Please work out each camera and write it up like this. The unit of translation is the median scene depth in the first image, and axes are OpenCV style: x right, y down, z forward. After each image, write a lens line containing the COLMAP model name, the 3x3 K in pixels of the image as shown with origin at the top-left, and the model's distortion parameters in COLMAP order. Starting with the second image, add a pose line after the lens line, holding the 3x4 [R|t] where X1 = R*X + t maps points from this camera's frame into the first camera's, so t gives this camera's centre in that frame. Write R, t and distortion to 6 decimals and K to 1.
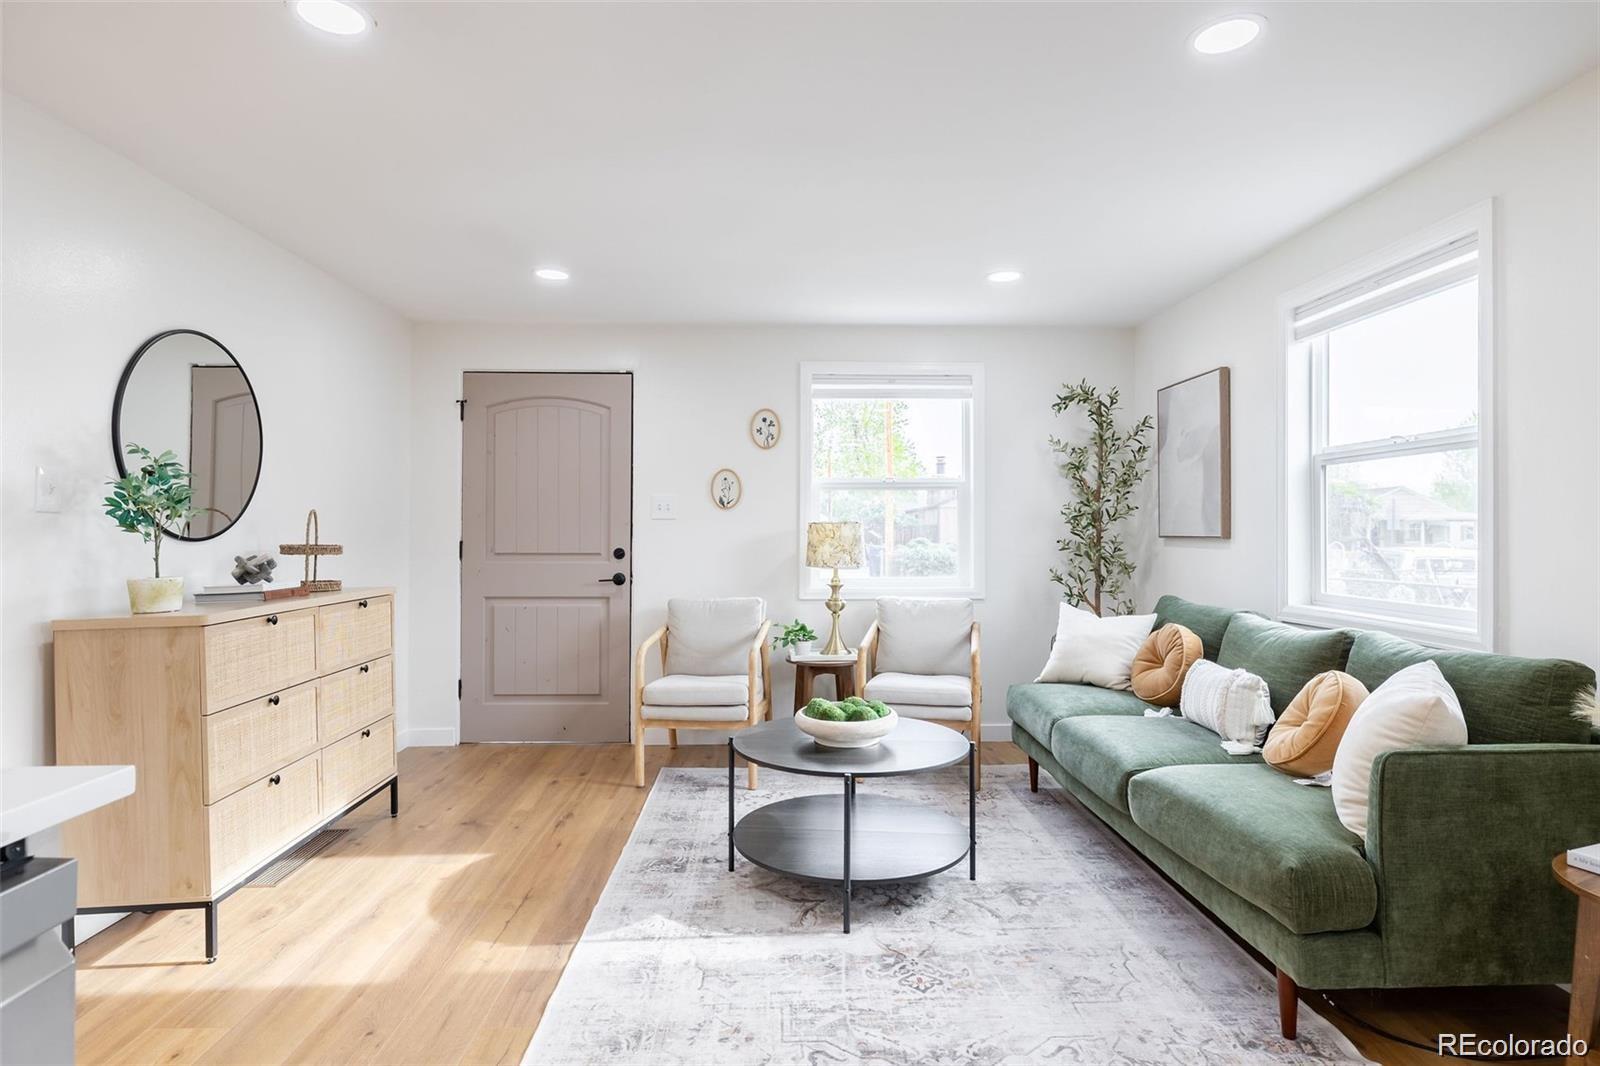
lens RADIAL K [[834.6, 0, 790.4], [0, 834.6, 525.5], [0, 0, 1]] dist [-0.003799, -0.000373]
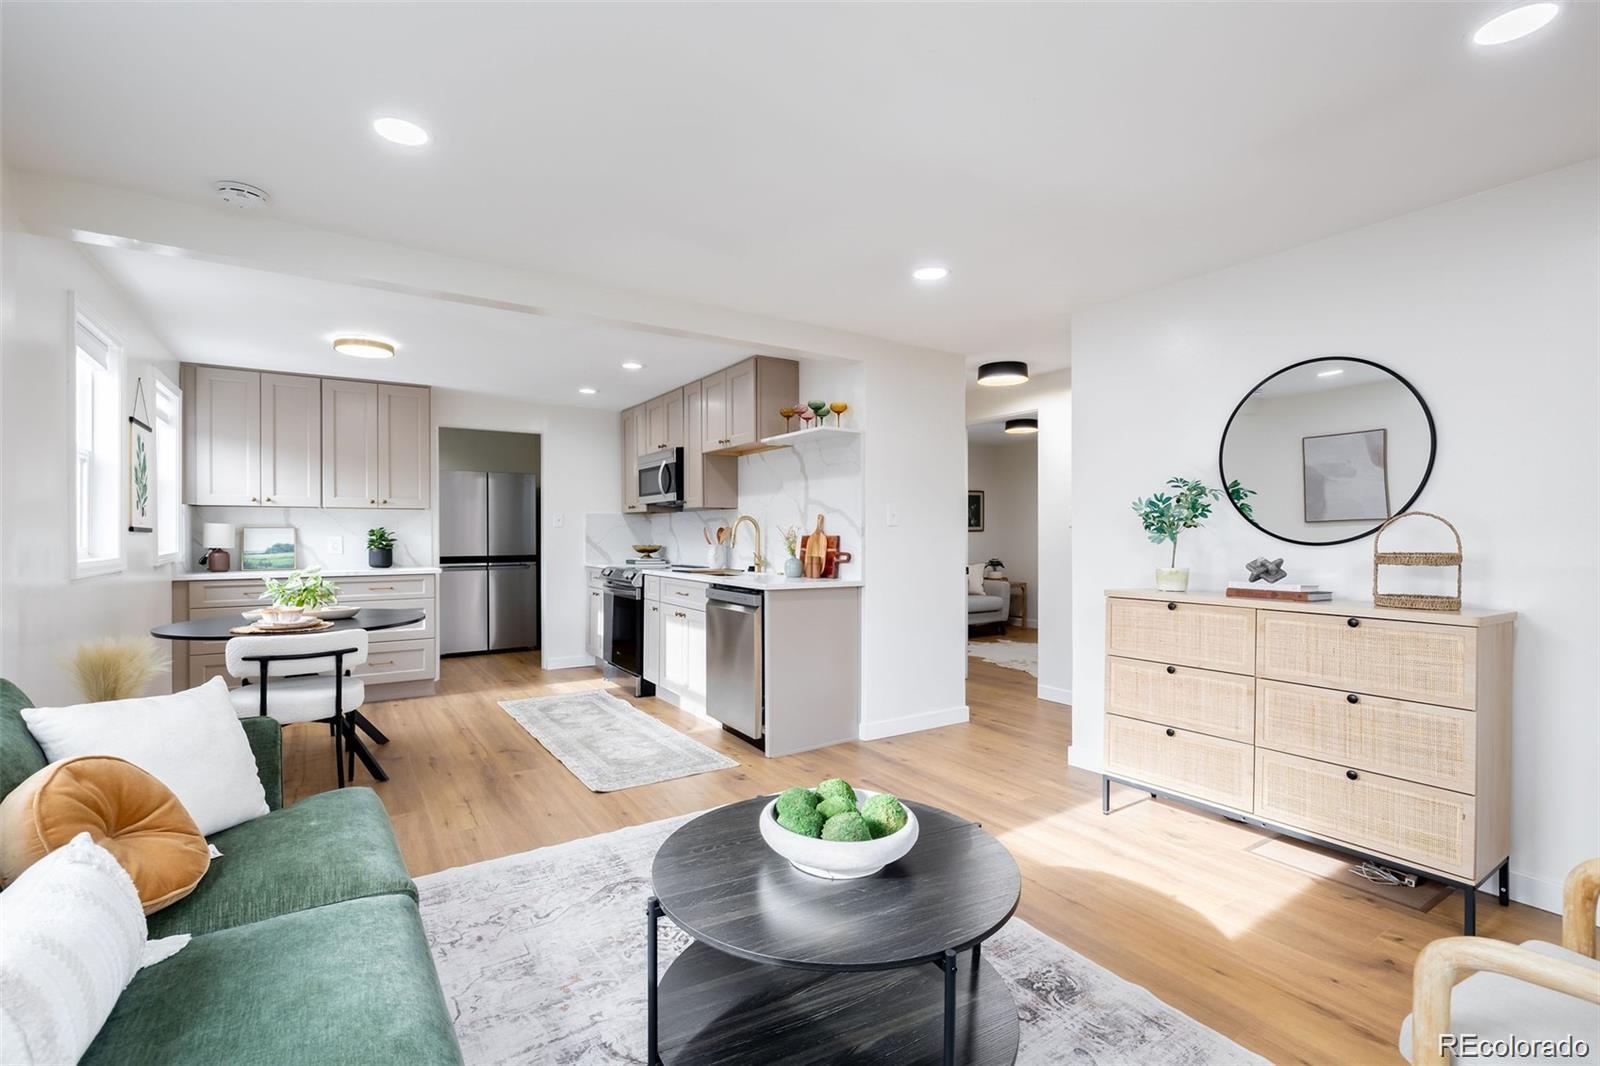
lens RADIAL K [[721.9, 0, 800.0], [0, 721.9, 533.0], [0, 0, 1]] dist [-0.000425, 0.000101]
pose [[-0.847686, 0.000246, -0.530498, 0.270429], [0.004353, 0.999969, -0.006491, 0.004590], [0.530480, -0.007811, -0.847661, 1.004662]]
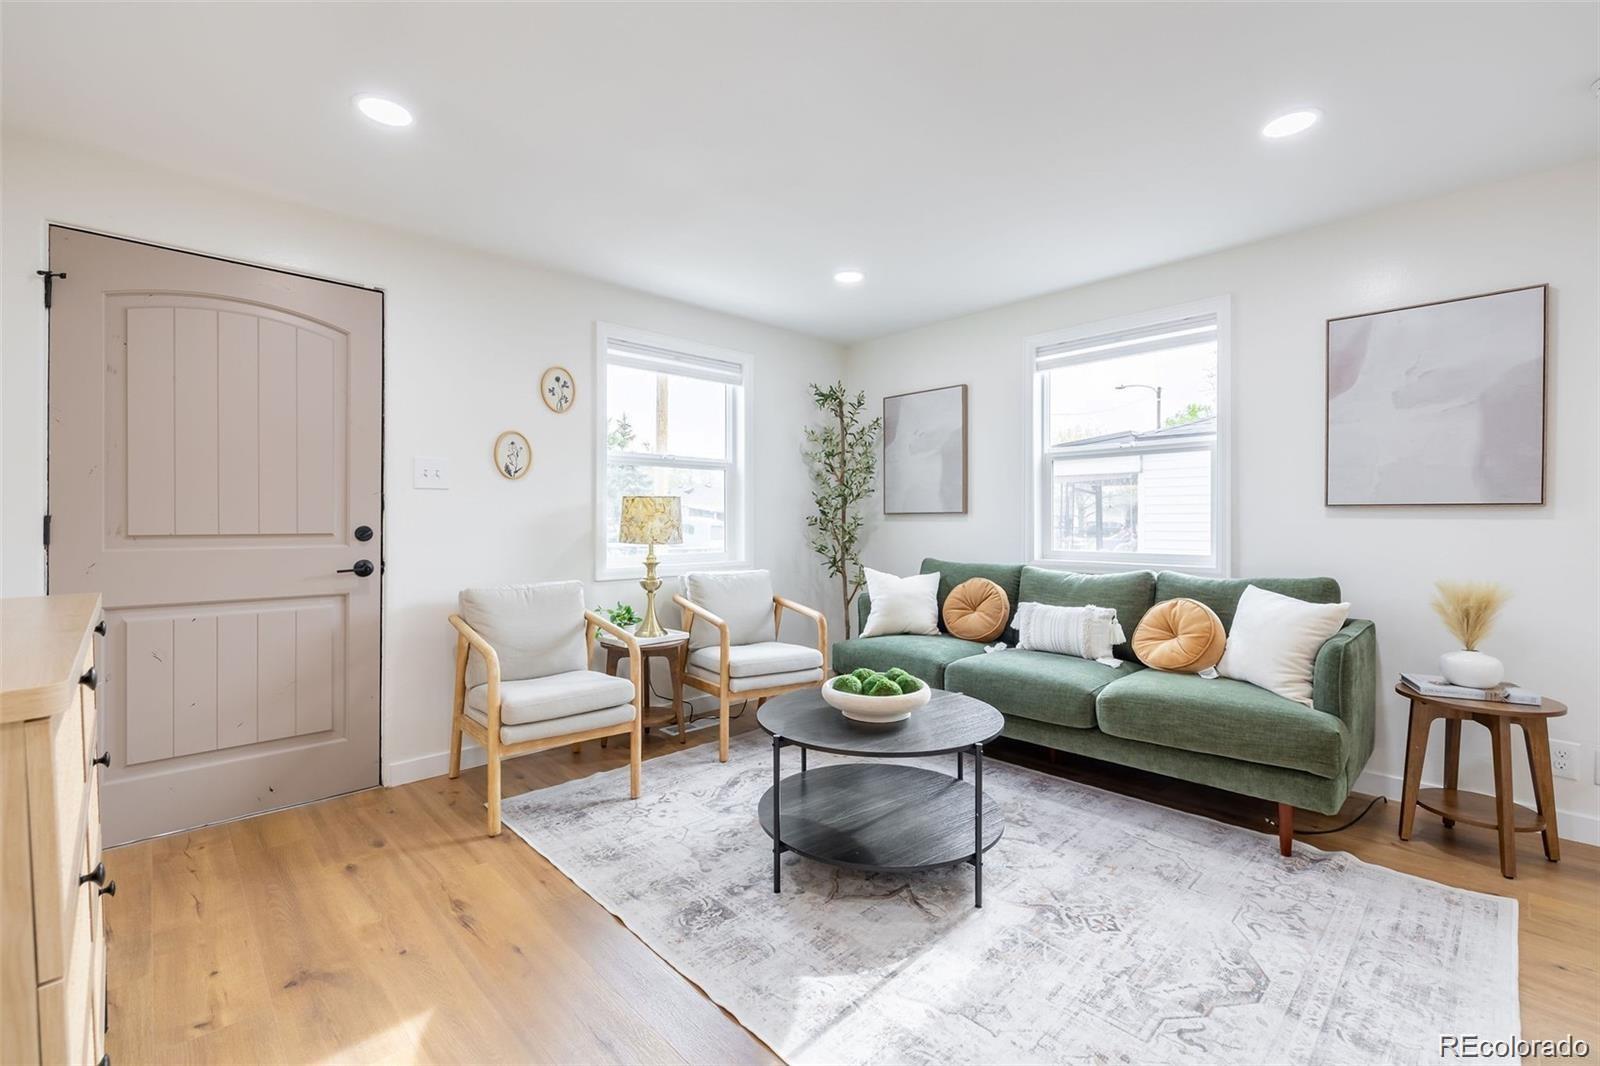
lens RADIAL K [[686.9, 0, 798.8], [0, 686.9, 525.1], [0, 0, 1]] dist [0.001369, 0.000098]
pose [[0.738297, -0.004427, 0.674462, -0.364937], [-0.002488, 0.999954, 0.009288, 0.021541], [-0.674472, -0.008535, 0.738251, 0.323257]]
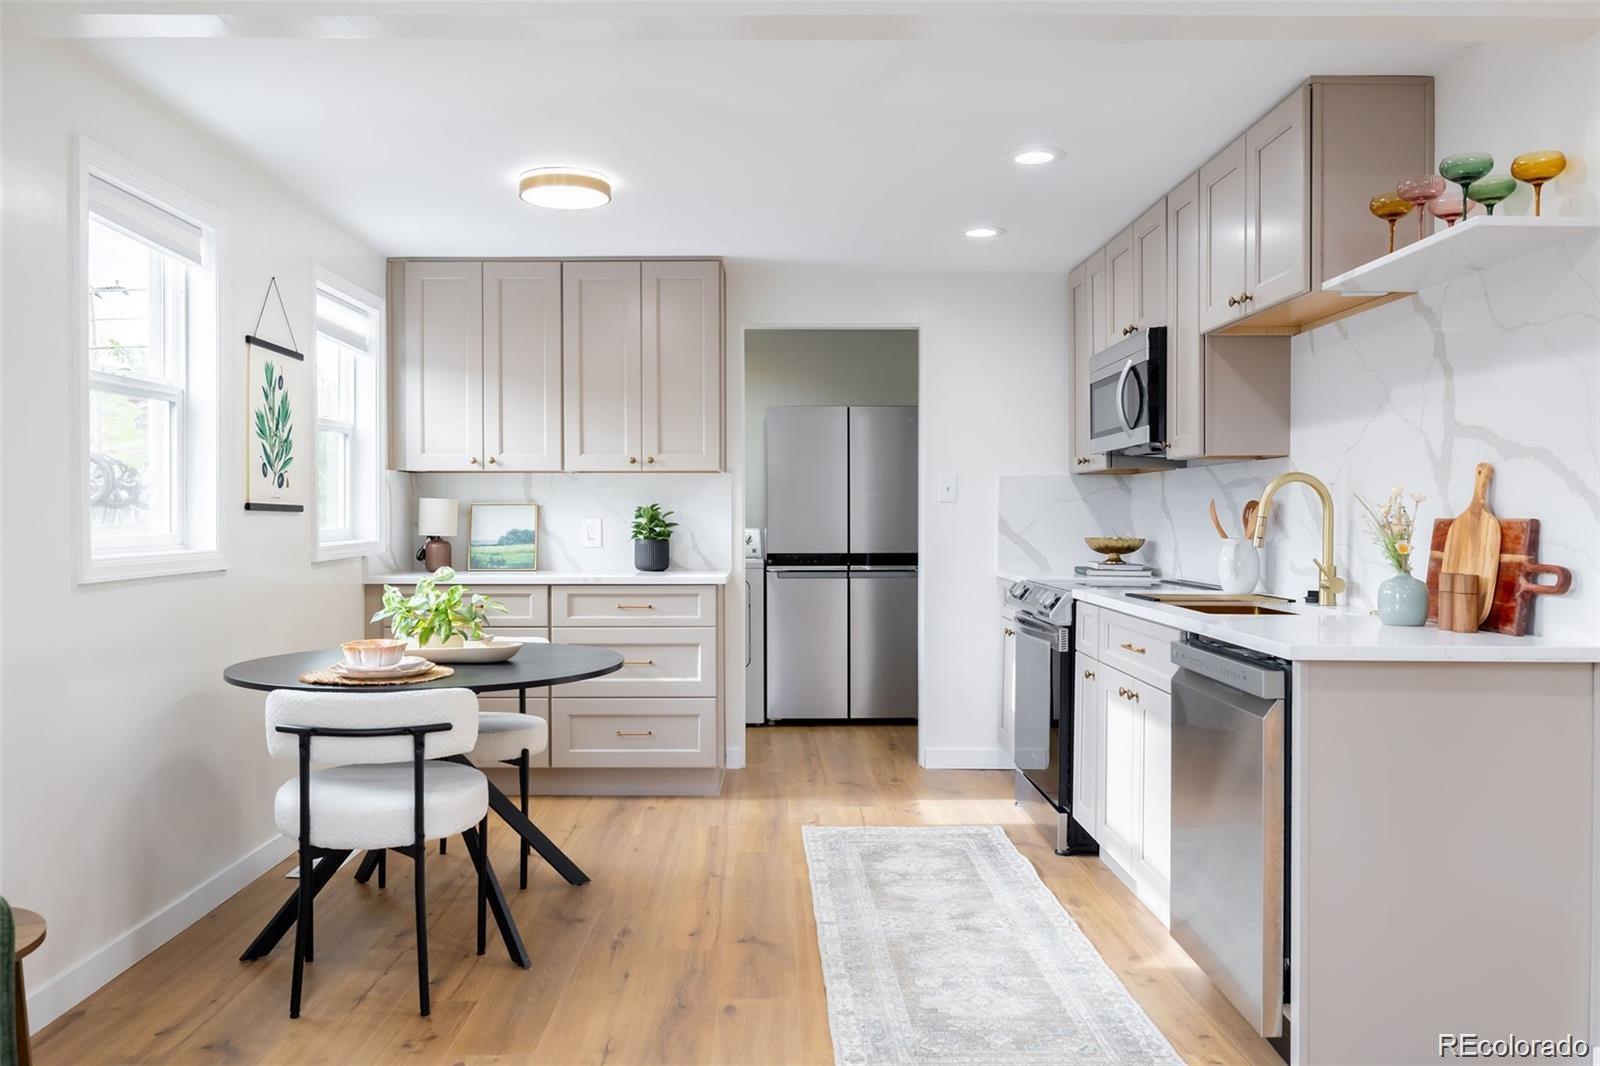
lens RADIAL K [[1208.0, 0, 778.0], [0, 1208.0, 530.5], [0, 0, 1]] dist [0.000017, 0.000682]
pose [[-0.999881, -0.000176, 0.015442, 0.065203], [-0.000086, 0.999983, 0.005850, 0.004116], [-0.015443, 0.005848, -0.999864, 0.800105]]
